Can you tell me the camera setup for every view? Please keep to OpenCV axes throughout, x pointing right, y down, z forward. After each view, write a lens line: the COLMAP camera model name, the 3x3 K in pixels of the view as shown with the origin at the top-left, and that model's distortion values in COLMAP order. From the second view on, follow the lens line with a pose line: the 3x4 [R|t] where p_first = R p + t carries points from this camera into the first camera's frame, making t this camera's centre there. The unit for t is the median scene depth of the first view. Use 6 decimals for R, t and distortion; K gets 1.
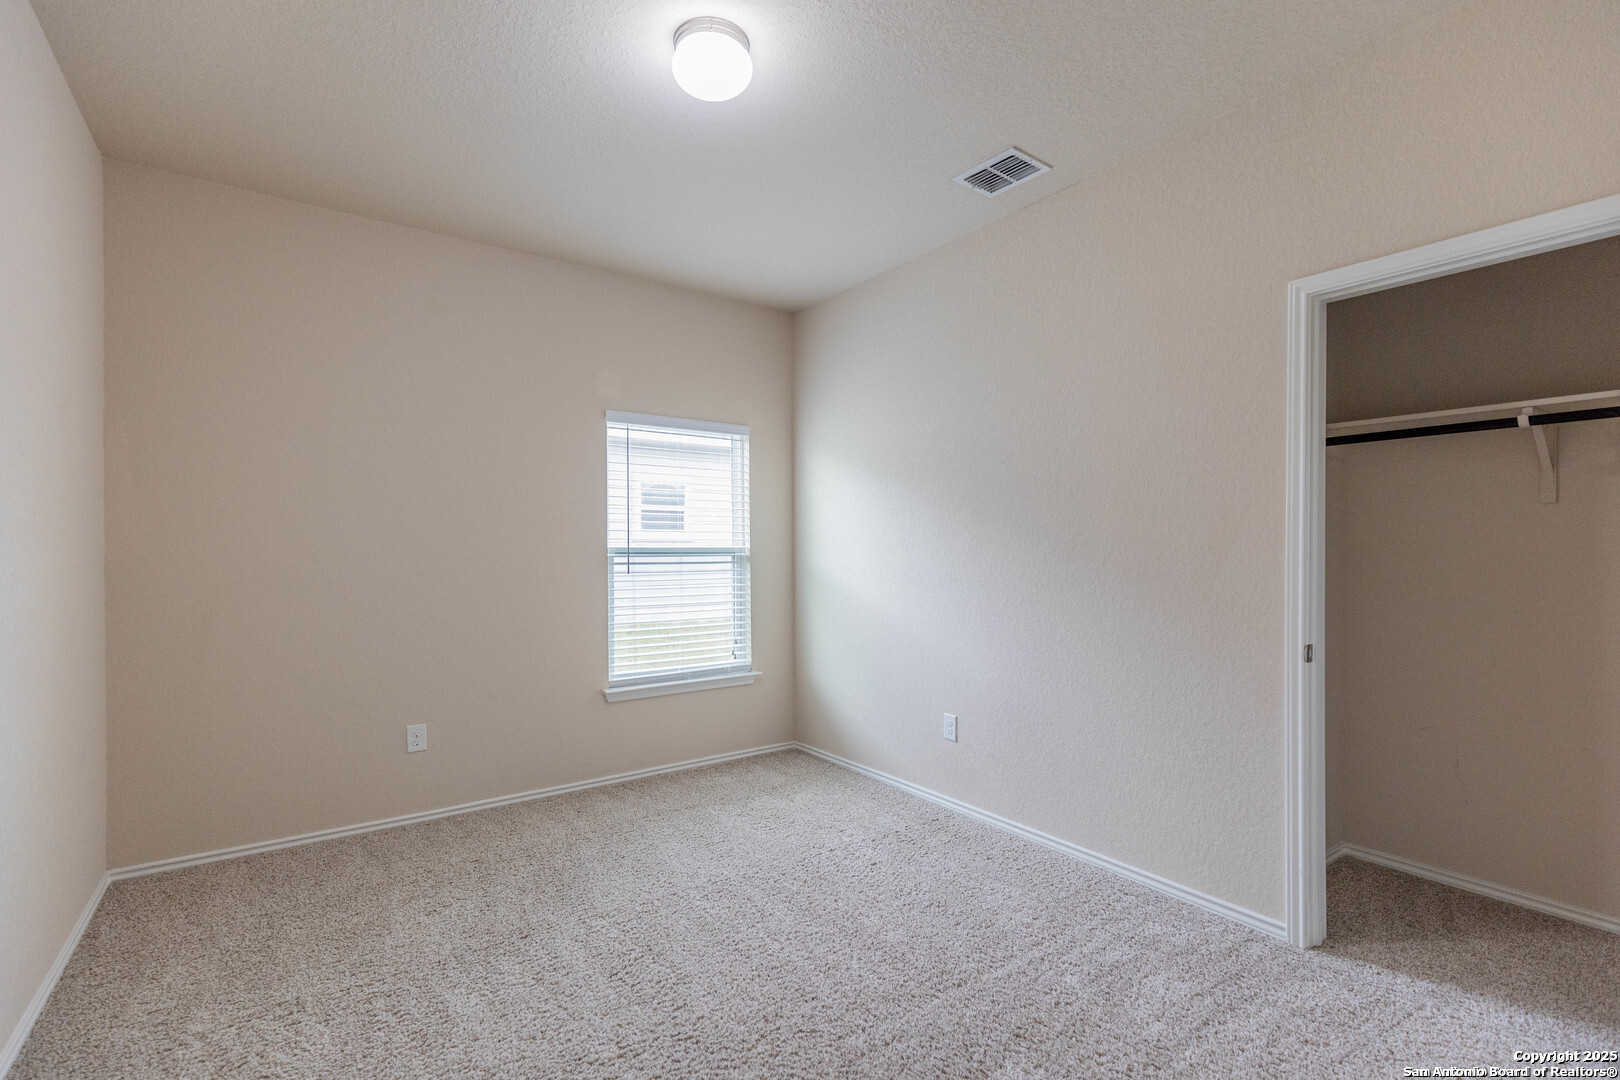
lens RADIAL K [[726.0, 0, 788.4], [0, 726.0, 543.4], [0, 0, 1]] dist [-0.000302, -0.000537]
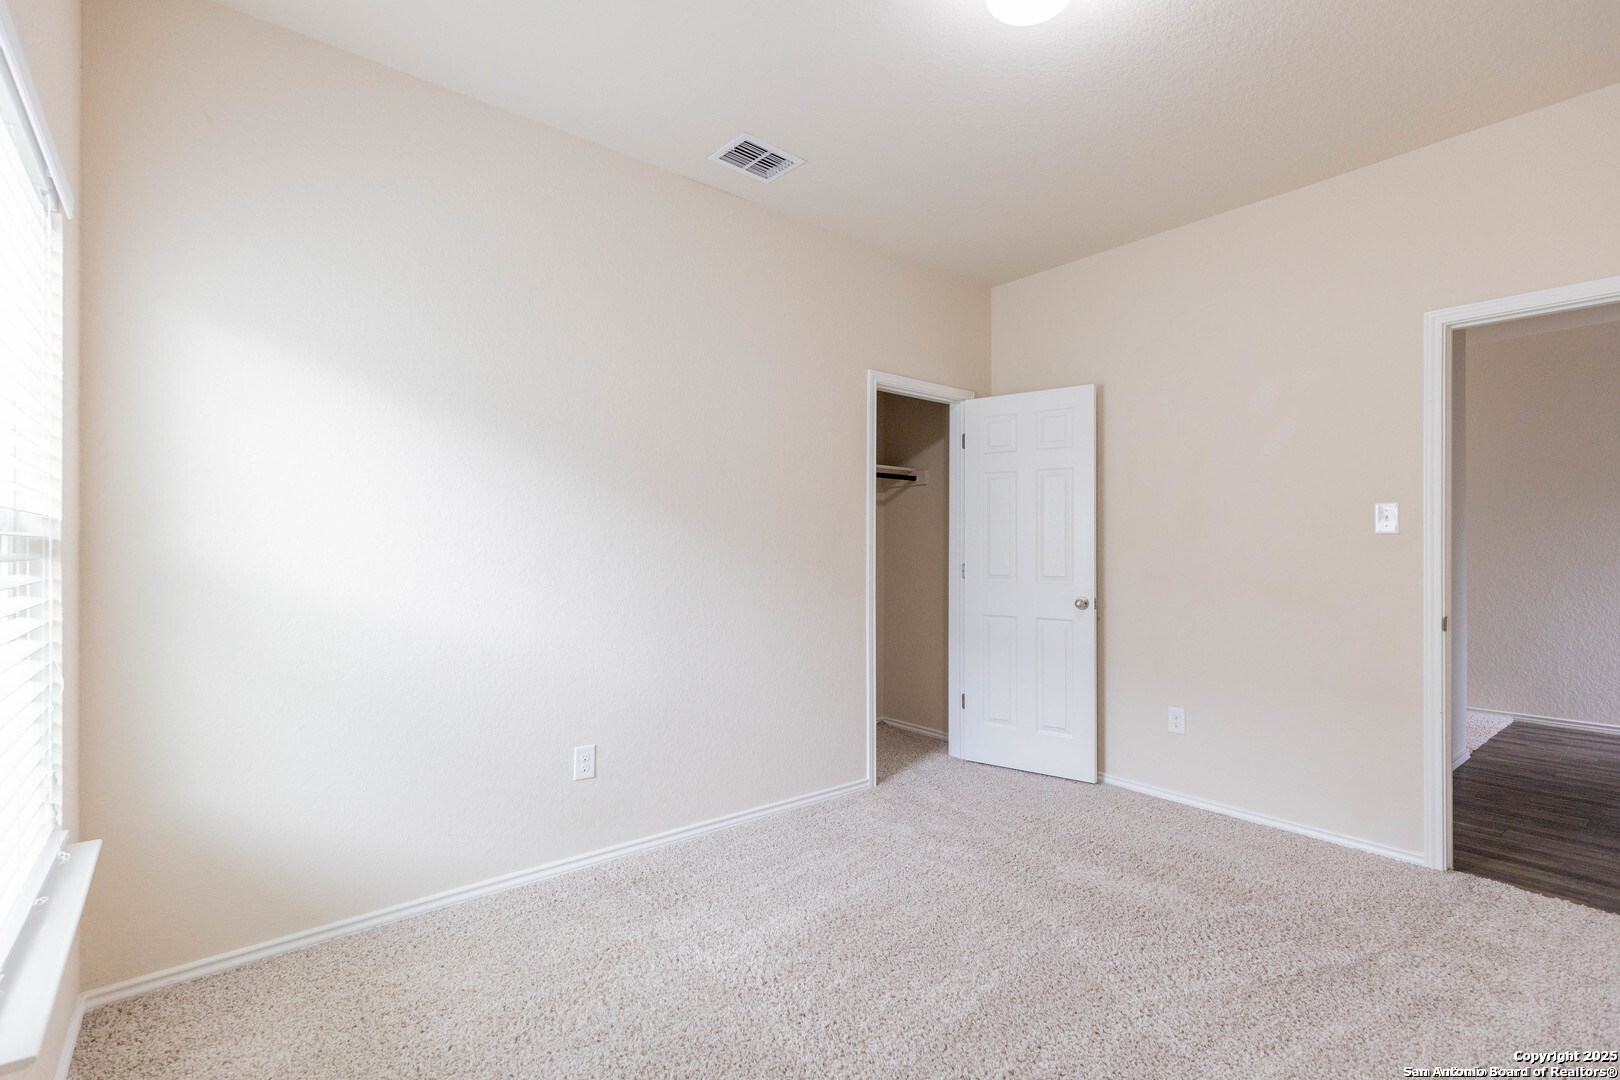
lens RADIAL K [[726.0, 0, 788.4], [0, 726.0, 543.4], [0, 0, 1]] dist [-0.000302, -0.000537]
pose [[-0.074865, 0.013198, 0.997106, -0.746267], [-0.008331, 0.999869, -0.013860, 0.034698], [-0.997159, -0.009345, -0.074746, 1.097649]]
